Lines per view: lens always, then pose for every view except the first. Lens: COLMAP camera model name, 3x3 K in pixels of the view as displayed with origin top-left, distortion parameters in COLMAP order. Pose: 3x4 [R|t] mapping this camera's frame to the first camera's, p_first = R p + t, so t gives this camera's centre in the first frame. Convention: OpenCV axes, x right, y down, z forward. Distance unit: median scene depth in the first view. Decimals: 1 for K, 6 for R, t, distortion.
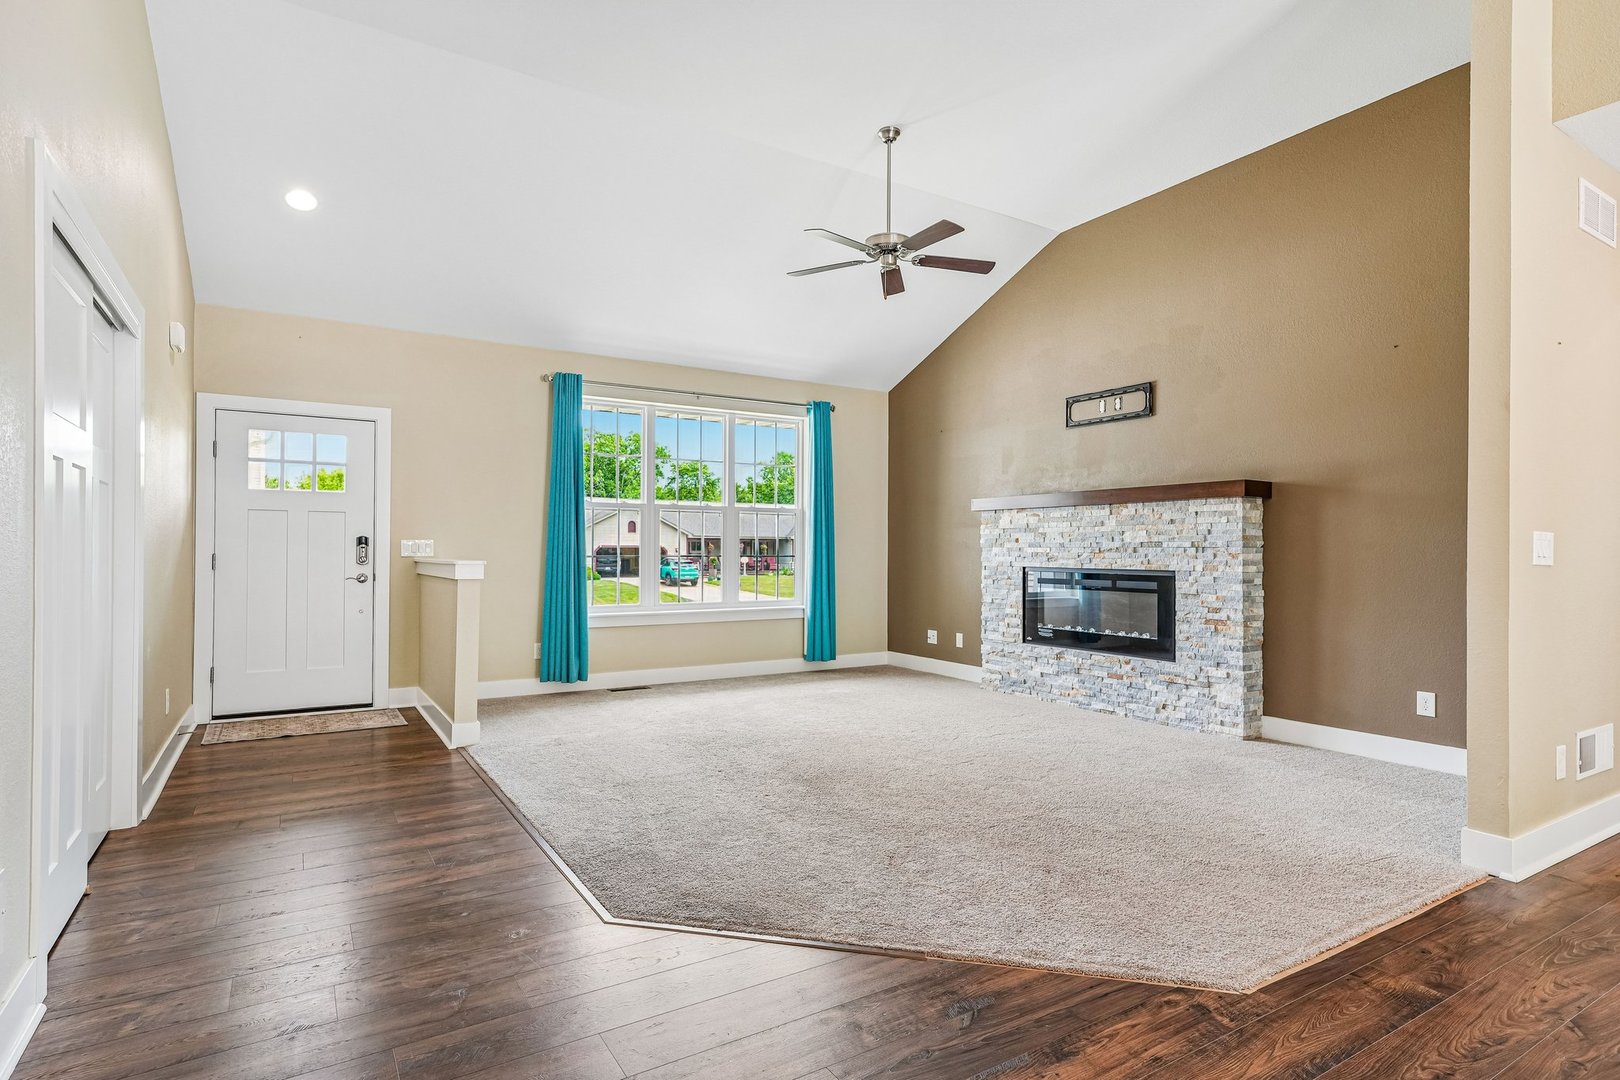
lens RADIAL K [[841.6, 0, 804.7], [0, 841.6, 553.1], [0, 0, 1]] dist [-0.000161, -0.000113]
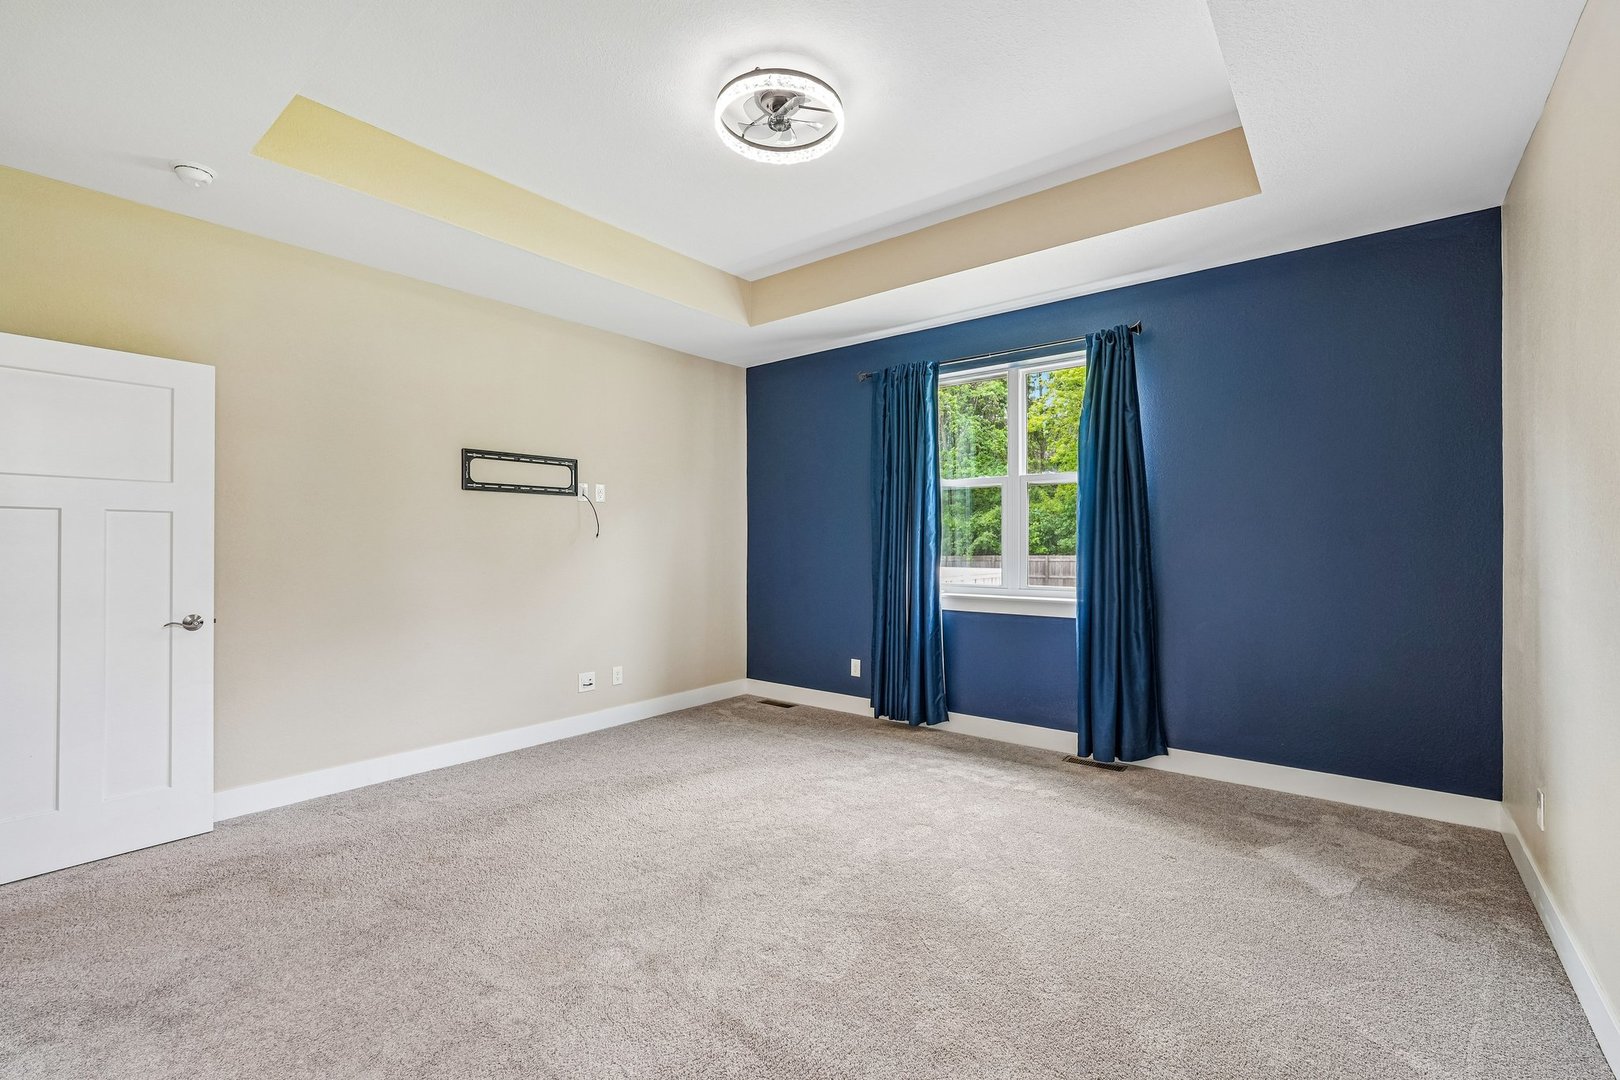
lens RADIAL K [[709.8, 0, 810.0], [0, 709.8, 540.0], [0, 0, 1]] dist [-0.012344, 0.000114]
pose [[-0.344370, 0.000792, 0.938834, -0.434870], [0.000317, 1.000000, -0.000727, -0.113997], [-0.938834, 0.000047, -0.344370, 1.042744]]
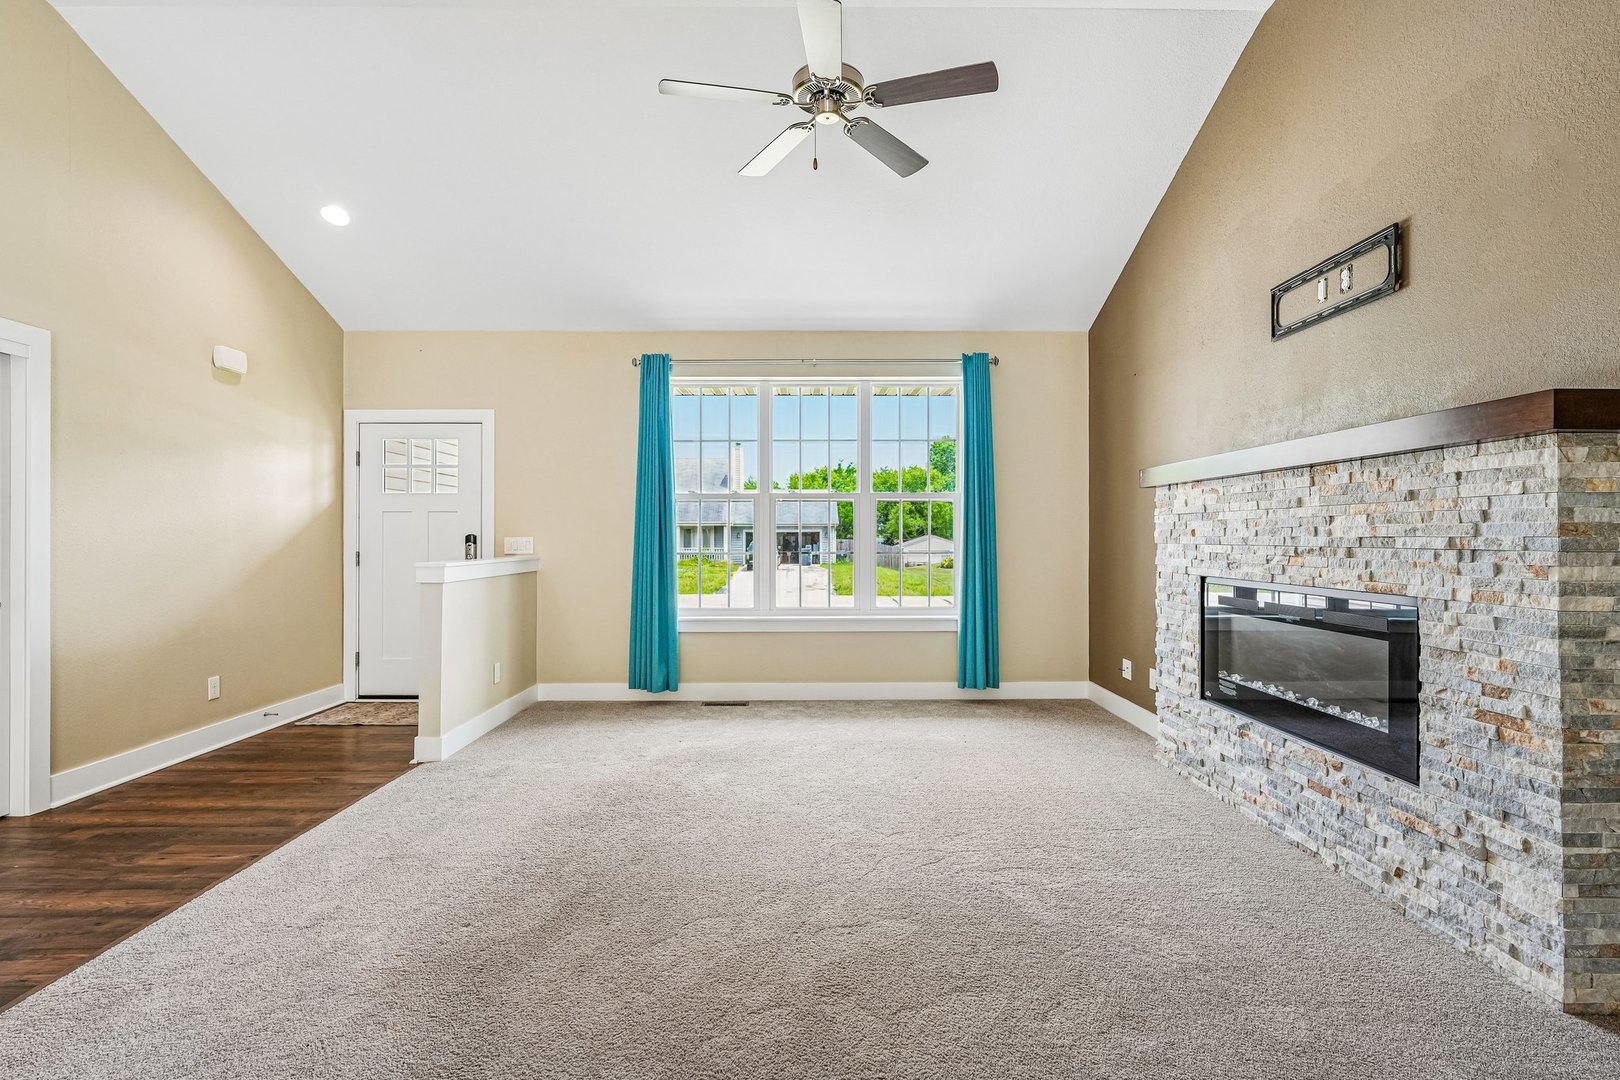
lens RADIAL K [[779.0, 0, 810.0], [0, 779.0, 540.0], [0, 0, 1]] dist [-0.000825, 0.001201]
pose [[0.859527, -0.002993, -0.511082, 0.350249], [0.003478, 0.999994, -0.000006, -0.012432], [0.511079, -0.001773, 0.859532, 0.417651]]
